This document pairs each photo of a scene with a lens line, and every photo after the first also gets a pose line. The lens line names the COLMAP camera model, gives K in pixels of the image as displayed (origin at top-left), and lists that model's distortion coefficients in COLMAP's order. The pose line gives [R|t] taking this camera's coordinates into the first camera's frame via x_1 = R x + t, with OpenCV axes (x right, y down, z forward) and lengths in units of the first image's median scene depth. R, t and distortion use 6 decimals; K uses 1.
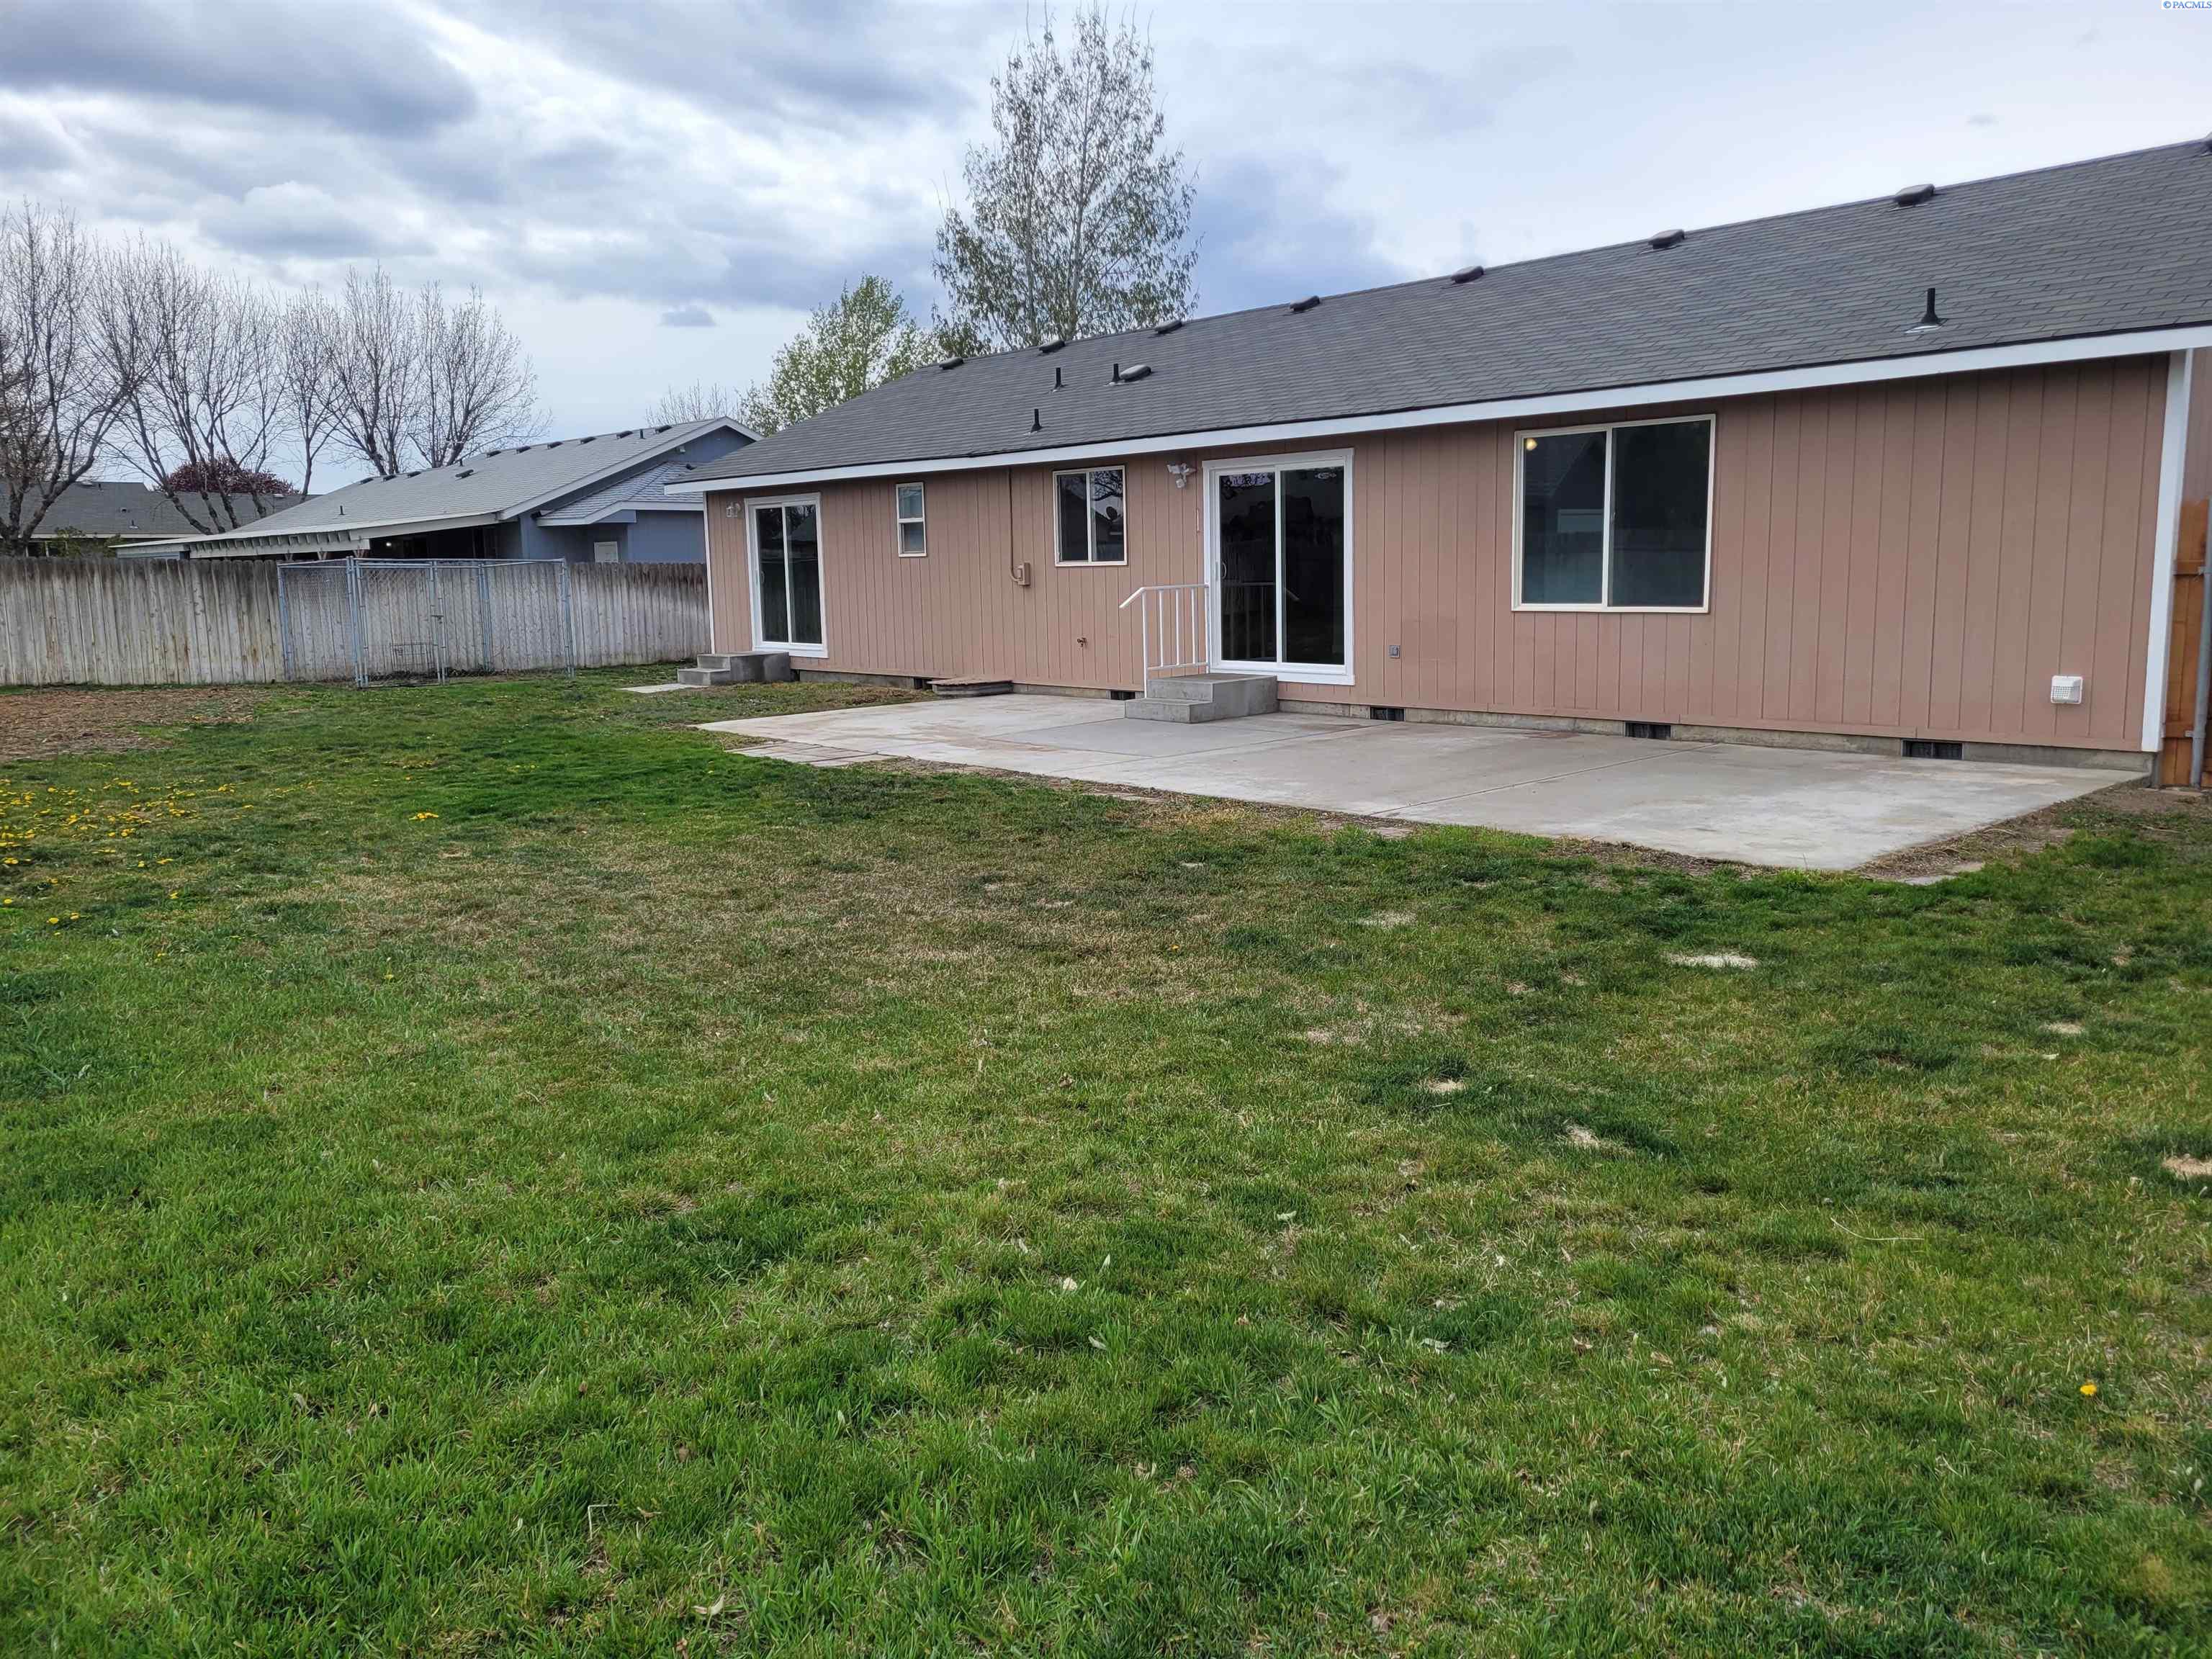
lens RADIAL K [[1674.7, 0, 1180.2], [0, 1674.7, 819.8], [0, 0, 1]] dist [0.034131, -0.006670]
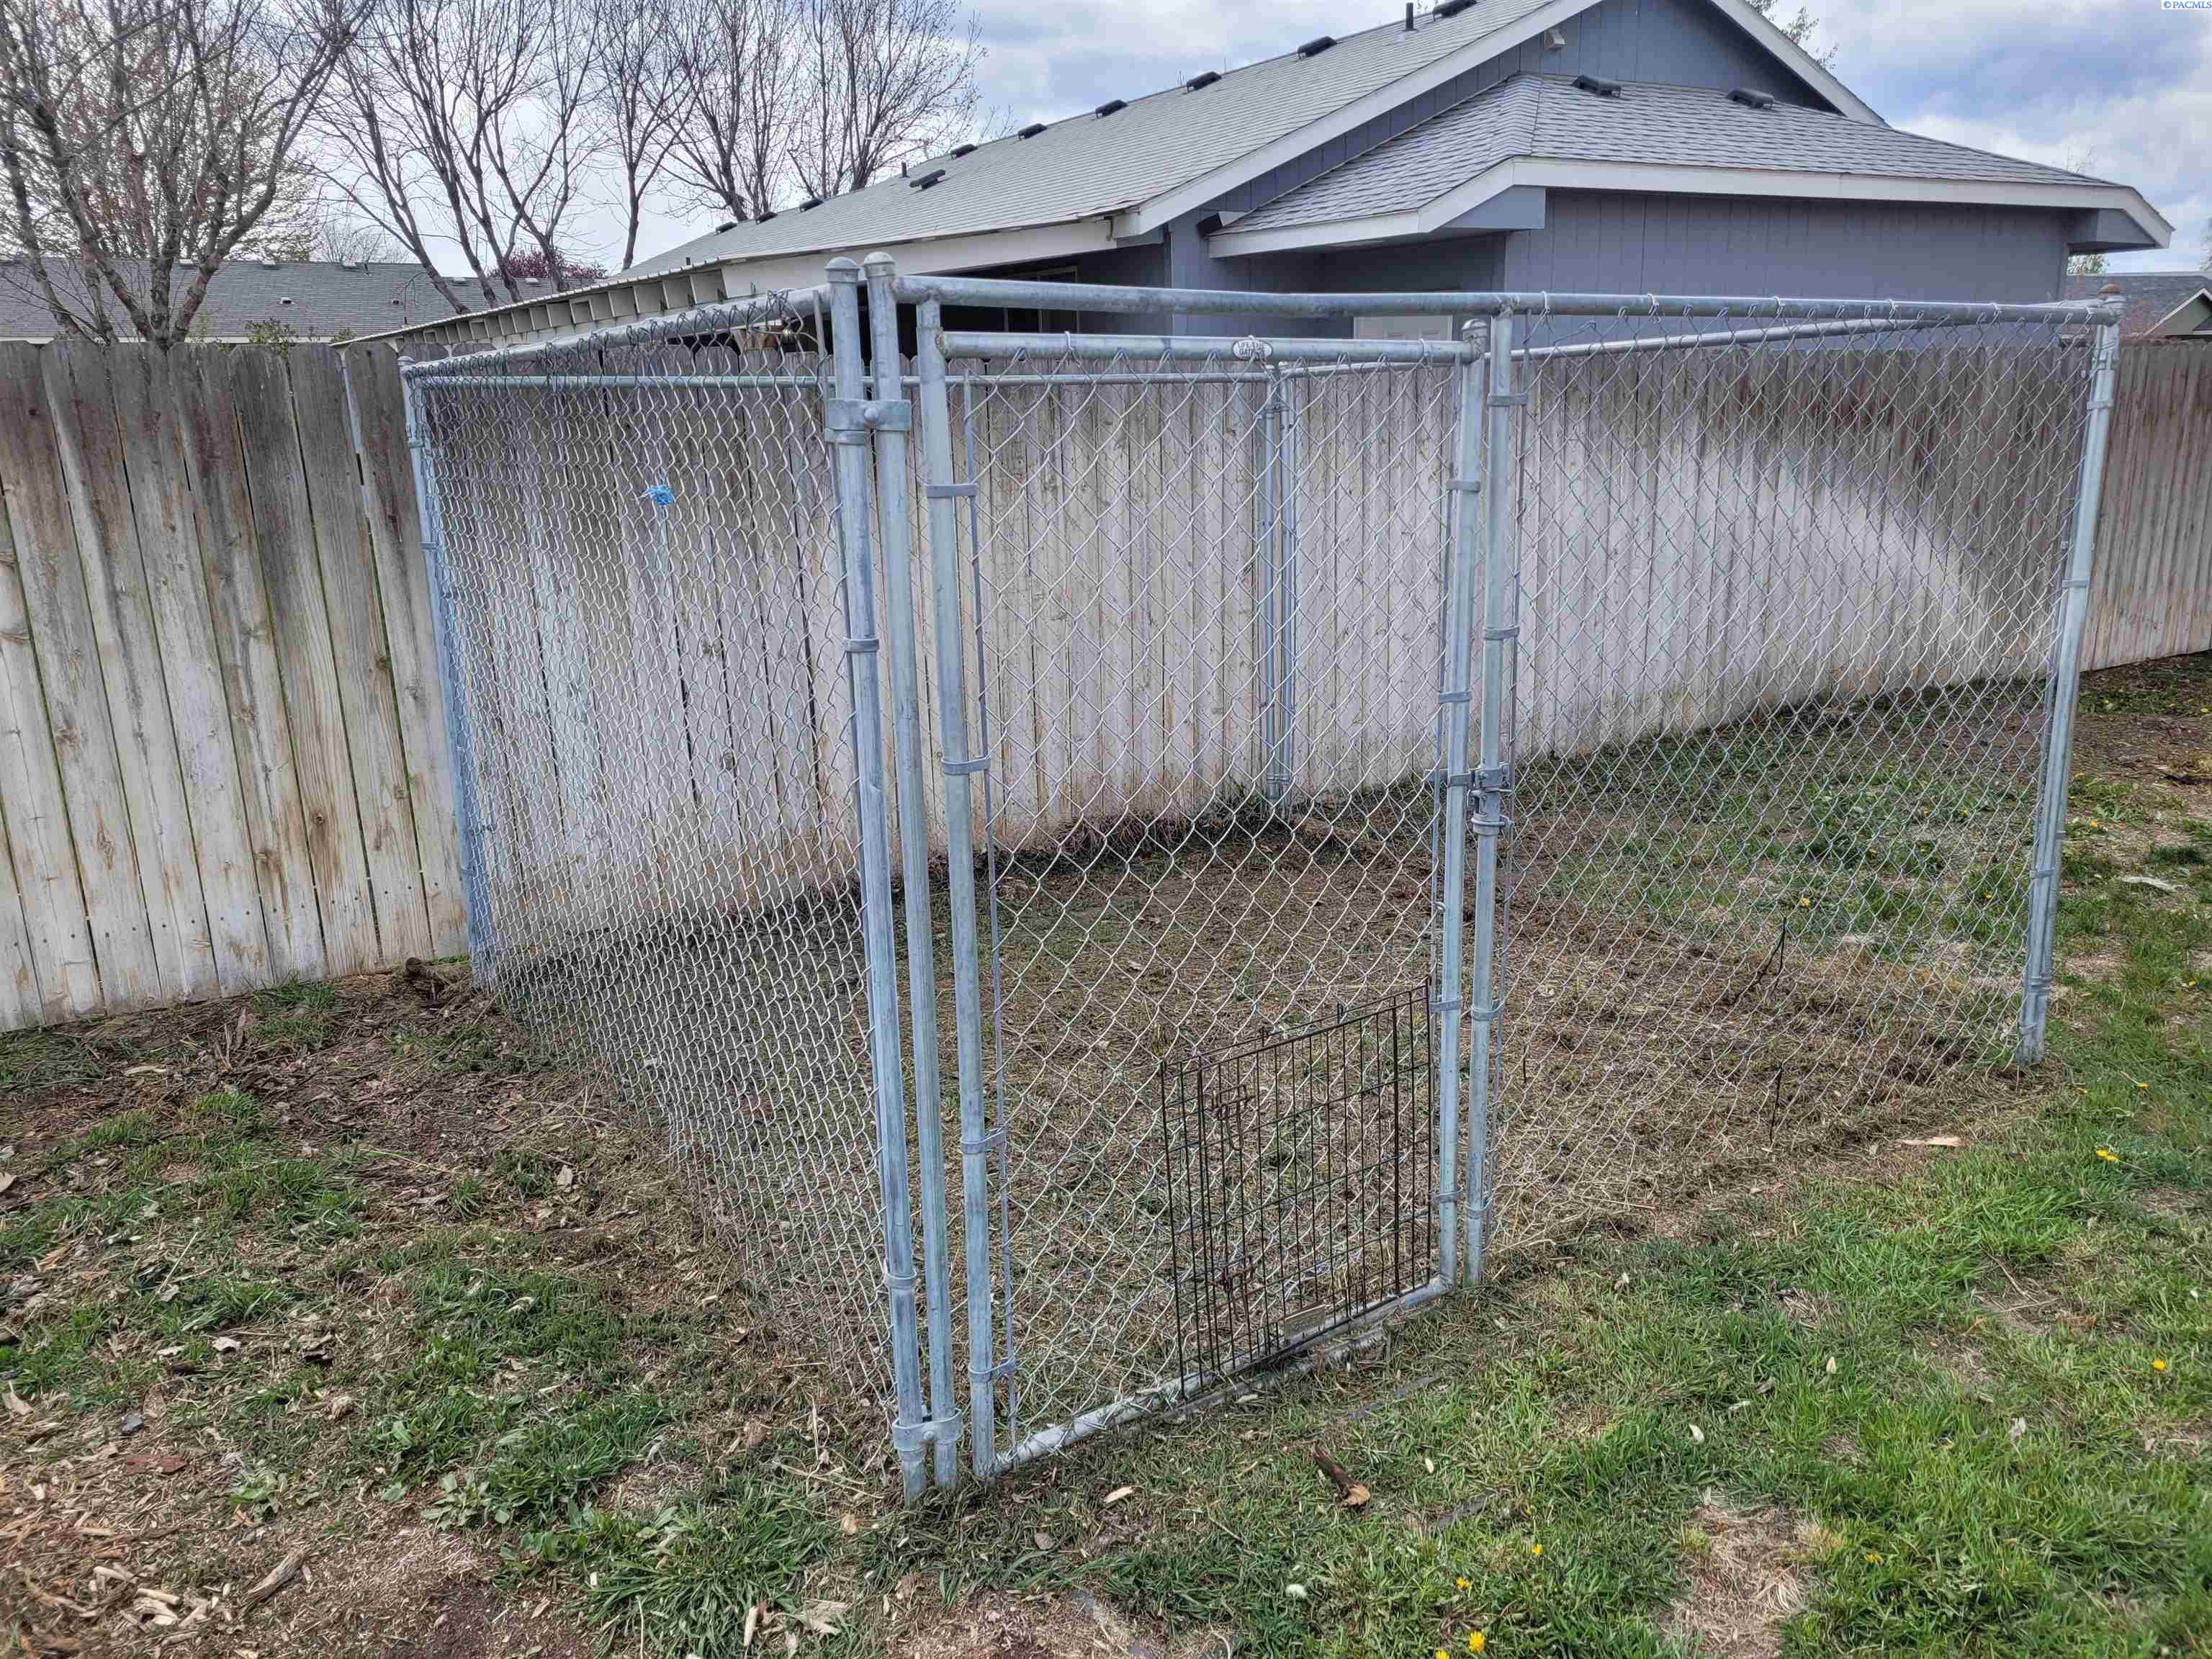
lens RADIAL K [[1662.8, 0, 1140.4], [0, 1662.8, 822.6], [0, 0, 1]] dist [0.044148, -0.007136]
pose [[0.981067, 0.042598, -0.188926, -0.324192], [-0.021843, 0.993624, 0.110607, -0.095373], [0.192433, -0.104386, 0.975742, 0.643211]]
